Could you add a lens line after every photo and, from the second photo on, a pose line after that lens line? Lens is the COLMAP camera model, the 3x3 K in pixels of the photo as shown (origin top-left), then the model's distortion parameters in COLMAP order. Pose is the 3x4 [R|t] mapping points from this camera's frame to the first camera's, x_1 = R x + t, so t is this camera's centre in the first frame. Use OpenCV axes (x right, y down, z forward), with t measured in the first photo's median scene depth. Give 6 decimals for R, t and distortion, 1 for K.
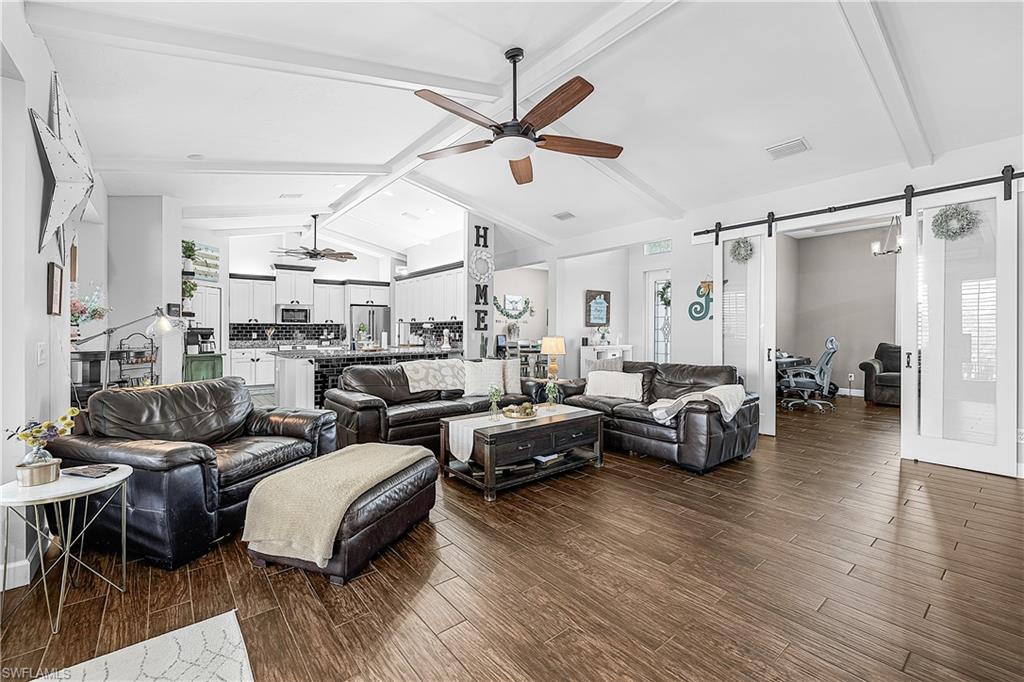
lens RADIAL K [[435.6, 0, 507.5], [0, 435.6, 337.5], [0, 0, 1]] dist [0.000727, 0.000541]
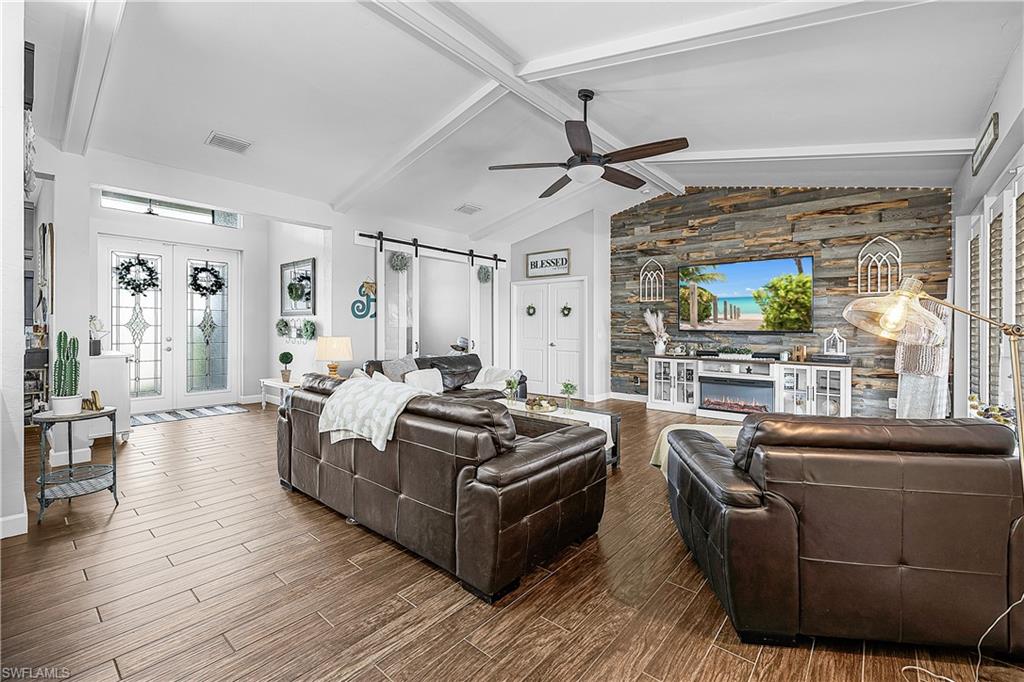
lens RADIAL K [[435.6, 0, 516.0], [0, 435.6, 333.6], [0, 0, 1]] dist [0.000727, 0.000541]
pose [[-0.196426, -0.012037, 0.980445, -0.402042], [0.012248, 0.999817, 0.014728, -0.007975], [-0.980442, 0.014901, -0.196243, 0.512361]]
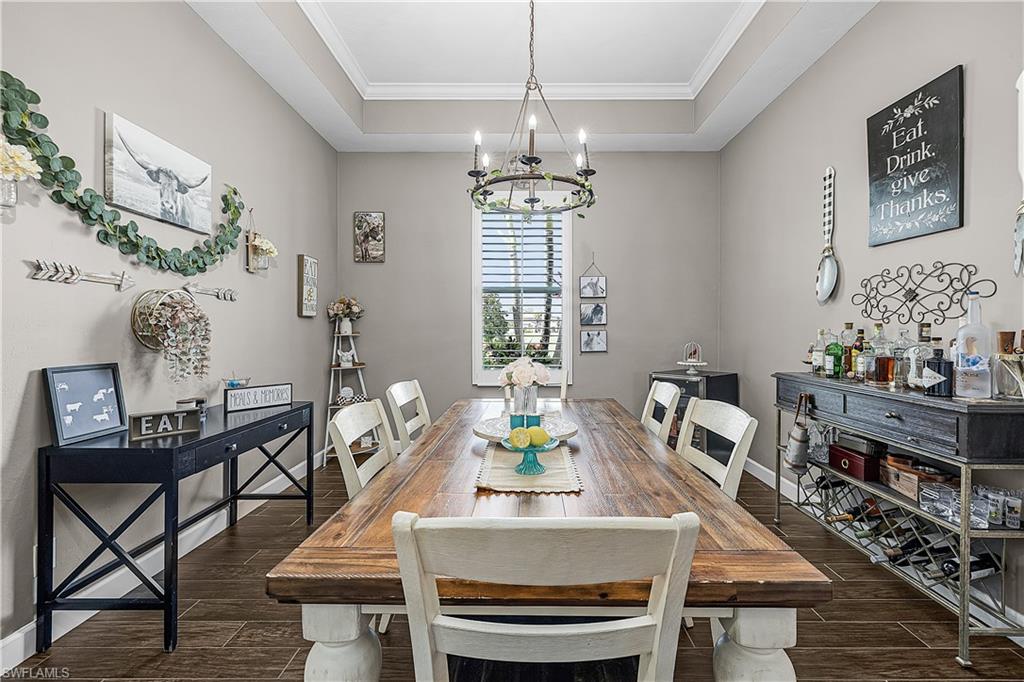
lens RADIAL K [[435.6, 0, 530.2], [0, 435.6, 337.6], [0, 0, 1]] dist [0.000727, 0.000541]
pose [[0.616898, -0.011715, 0.786956, -0.047521], [0.012812, 0.999906, 0.004842, -0.018698], [-0.786939, 0.007095, 0.616990, 1.010324]]
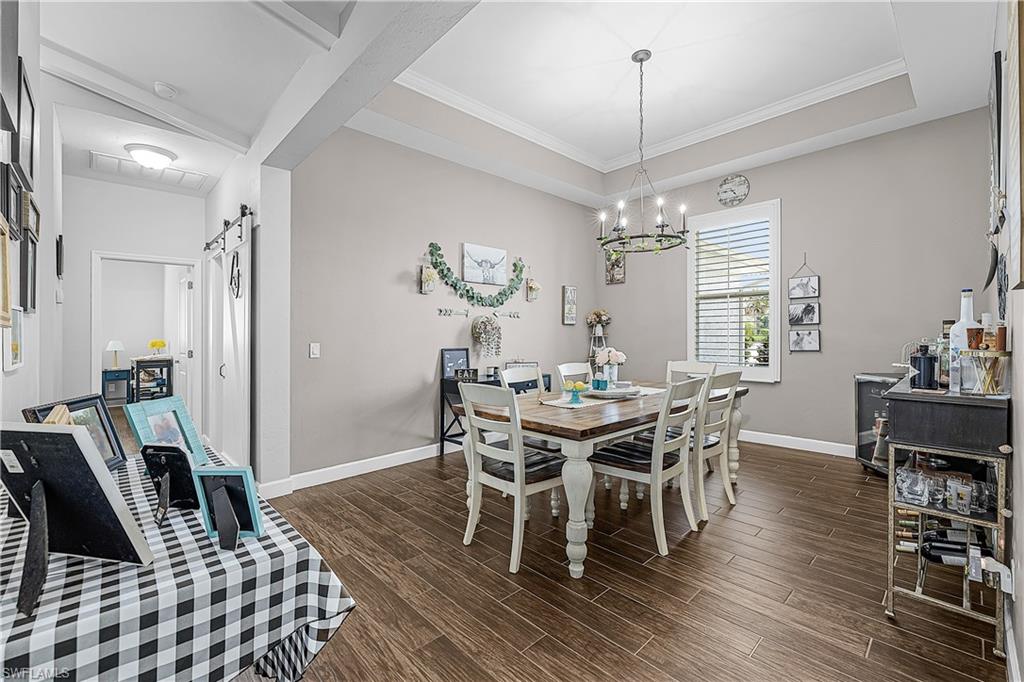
lens RADIAL K [[435.6, 0, 515.6], [0, 435.6, 335.6], [0, 0, 1]] dist [0.000727, 0.000541]
pose [[0.995214, -0.011428, 0.097050, 0.002902], [0.012936, 0.999805, -0.014927, -0.014218], [-0.096861, 0.016111, 0.995168, 0.802163]]
